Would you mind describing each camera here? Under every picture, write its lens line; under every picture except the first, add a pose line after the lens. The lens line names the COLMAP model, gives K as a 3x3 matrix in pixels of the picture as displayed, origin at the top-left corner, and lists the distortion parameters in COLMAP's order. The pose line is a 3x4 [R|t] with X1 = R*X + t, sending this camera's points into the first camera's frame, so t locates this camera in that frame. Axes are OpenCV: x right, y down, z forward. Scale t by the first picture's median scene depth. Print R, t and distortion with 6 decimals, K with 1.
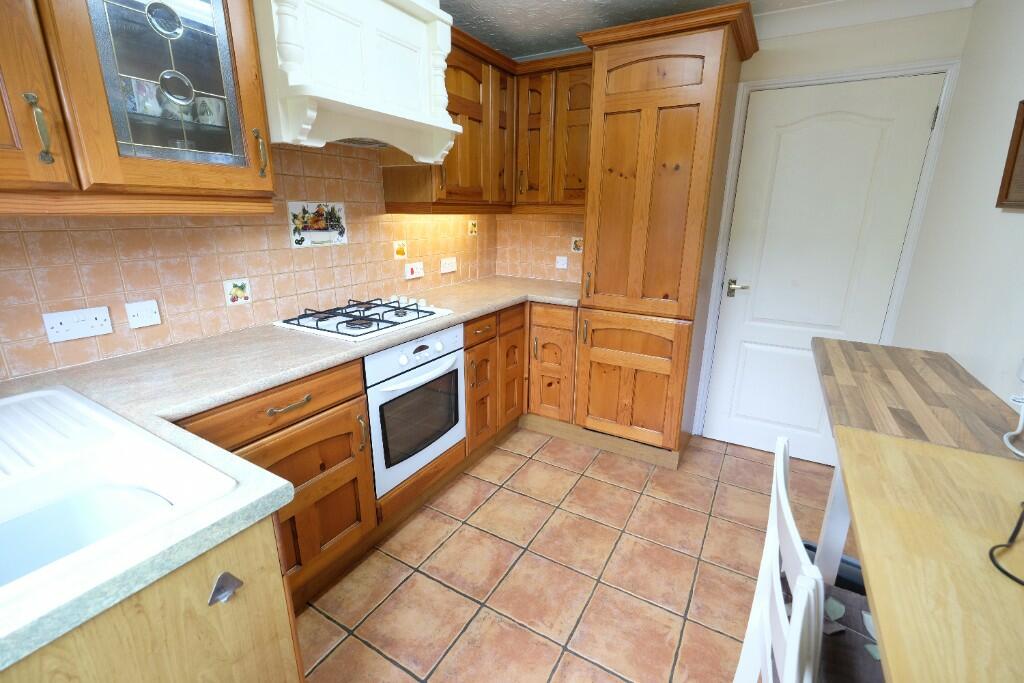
lens RADIAL K [[445.6, 0, 512.3], [0, 445.6, 335.5], [0, 0, 1]] dist [0.000071, -0.000131]
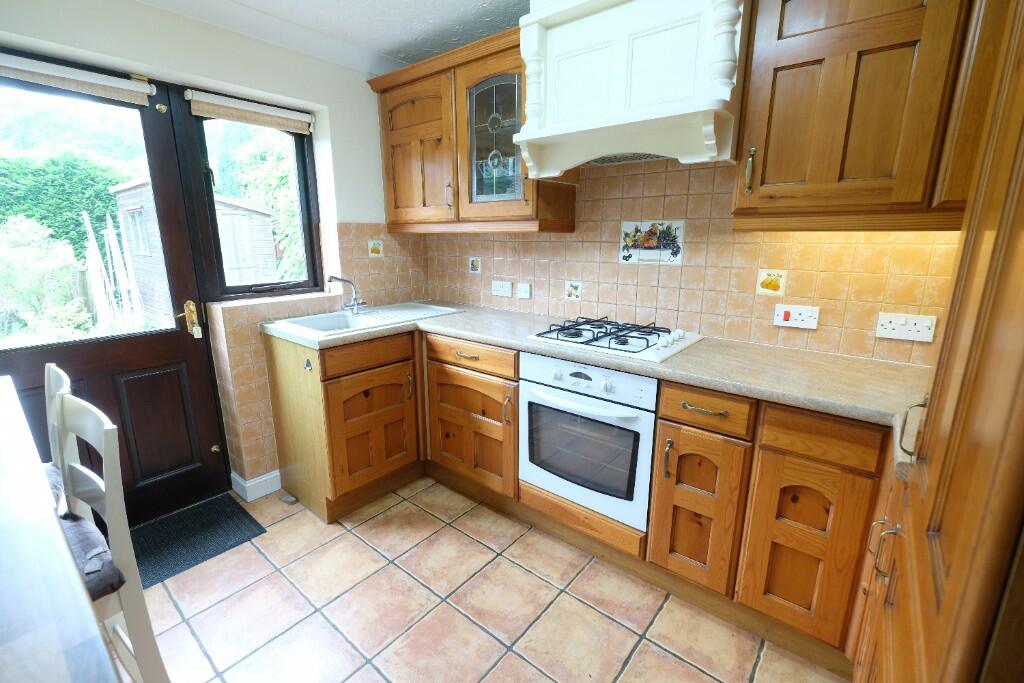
lens RADIAL K [[445.6, 0, 512.3], [0, 445.6, 335.5], [0, 0, 1]] dist [0.000071, -0.000131]
pose [[-0.152137, 0.209165, -0.965973, 0.656818], [-0.267525, 0.932151, 0.243975, -0.224465], [0.951464, 0.295540, -0.085858, 0.883315]]
